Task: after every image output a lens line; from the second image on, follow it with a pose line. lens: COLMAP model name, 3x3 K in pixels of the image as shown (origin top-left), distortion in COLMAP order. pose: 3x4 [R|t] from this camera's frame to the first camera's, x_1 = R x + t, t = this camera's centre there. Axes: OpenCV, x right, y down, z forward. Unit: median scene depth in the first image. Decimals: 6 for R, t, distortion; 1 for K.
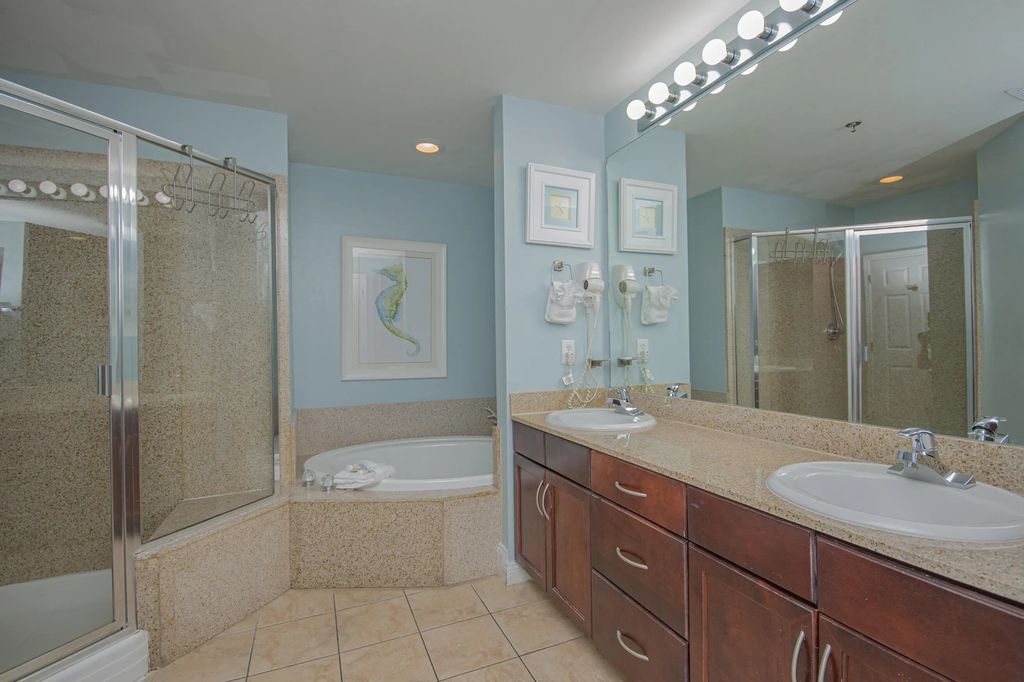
lens RADIAL K [[469.2, 0, 515.8], [0, 469.2, 341.6], [0, 0, 1]] dist [0.011491, -0.013005]
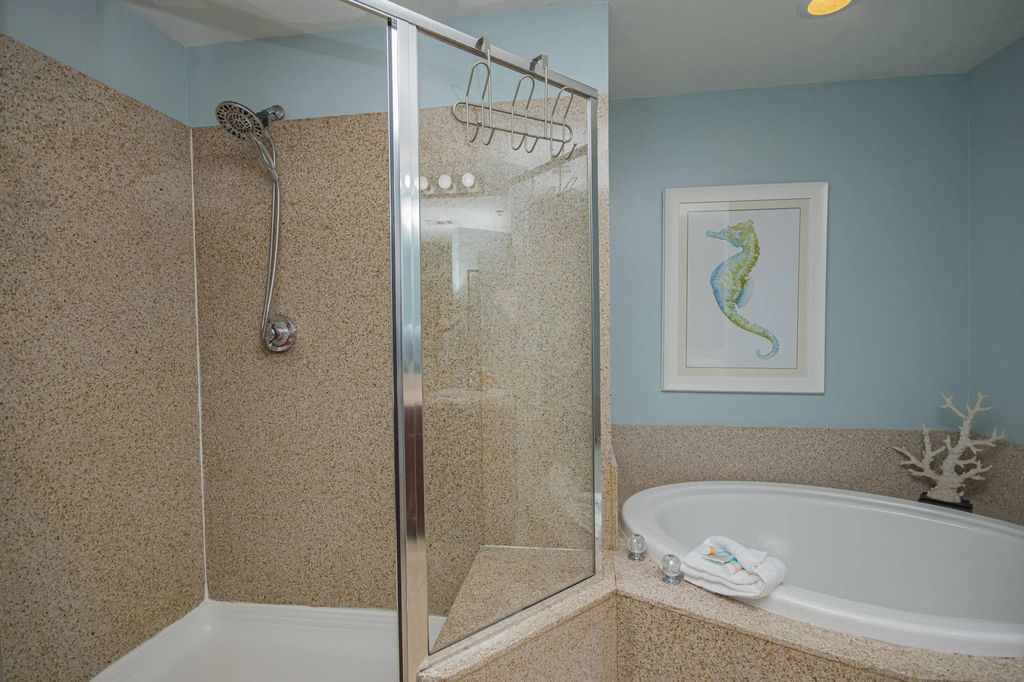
lens RADIAL K [[469.2, 0, 515.8], [0, 469.2, 341.6], [0, 0, 1]] dist [0.011491, -0.013005]
pose [[0.847815, 0.017466, -0.530005, -0.248490], [0.000720, 0.999419, 0.034086, -0.023737], [0.530292, -0.029280, 0.847309, 0.368367]]
